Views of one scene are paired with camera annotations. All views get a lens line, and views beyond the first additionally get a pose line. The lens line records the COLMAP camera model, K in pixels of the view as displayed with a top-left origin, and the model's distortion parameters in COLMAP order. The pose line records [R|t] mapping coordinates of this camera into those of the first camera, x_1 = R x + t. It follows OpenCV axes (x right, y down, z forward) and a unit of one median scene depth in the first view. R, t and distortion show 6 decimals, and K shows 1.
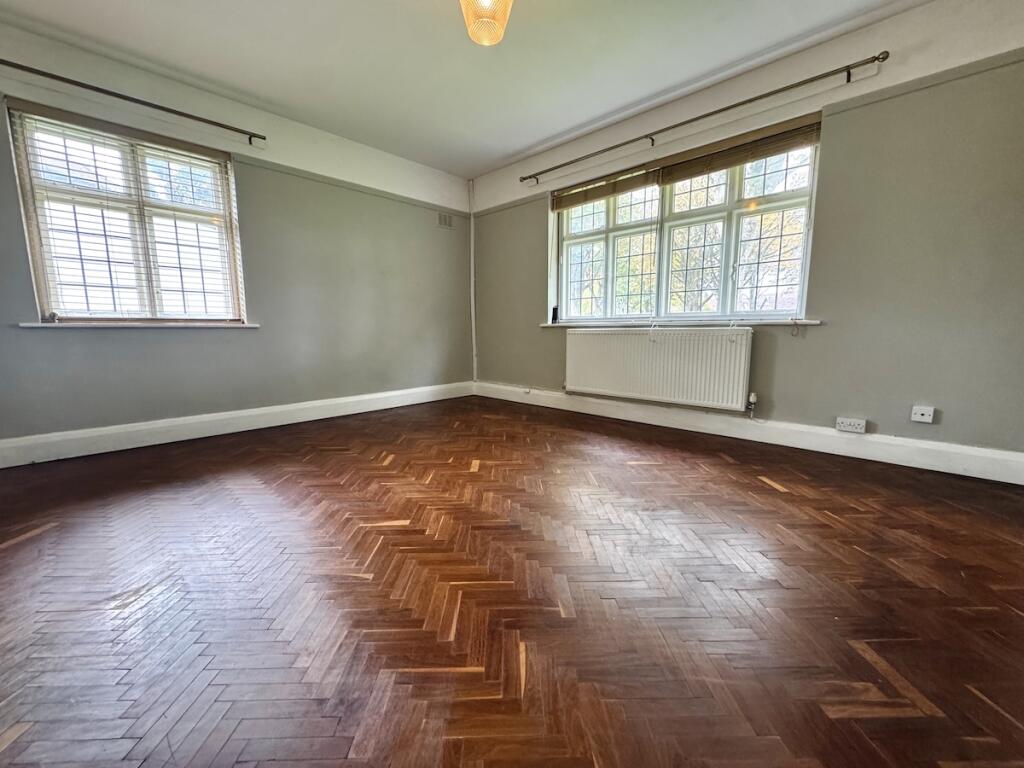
lens RADIAL K [[411.6, 0, 514.1], [0, 411.6, 384.2], [0, 0, 1]] dist [-0.000371, -0.000383]
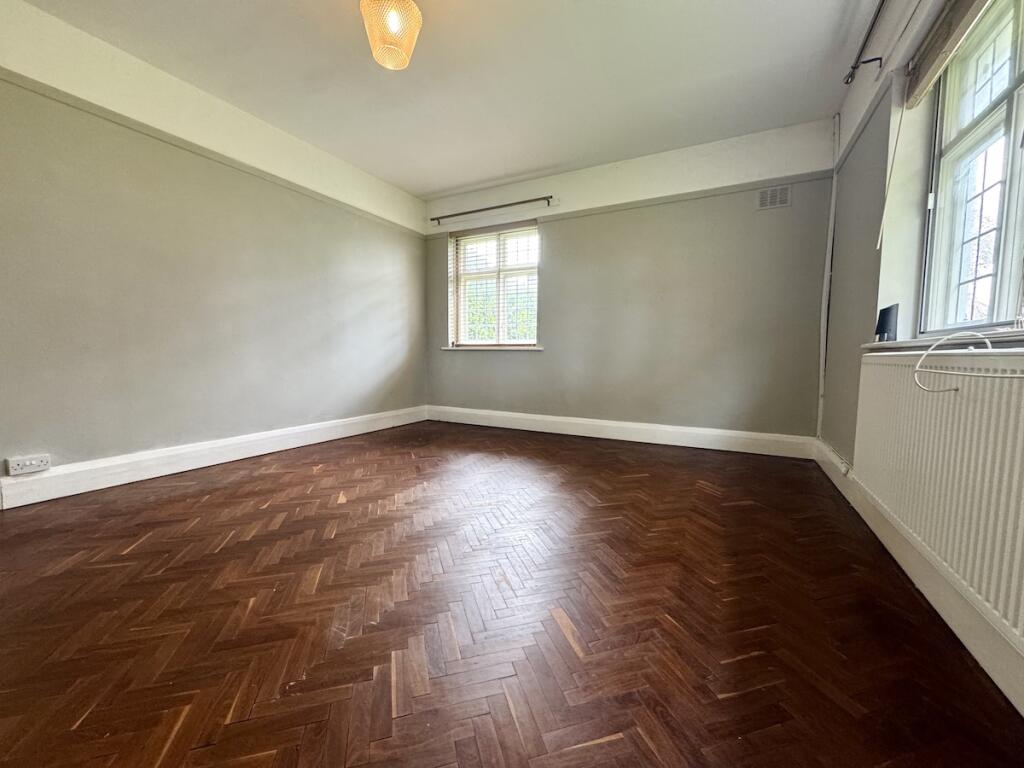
lens RADIAL K [[411.6, 0, 514.1], [0, 411.6, 384.2], [0, 0, 1]] dist [-0.000371, -0.000383]
pose [[0.263890, 0.080235, -0.961210, 0.599797], [-0.135368, 0.989752, 0.045454, -0.087320], [0.955007, 0.118122, 0.272047, 0.634221]]
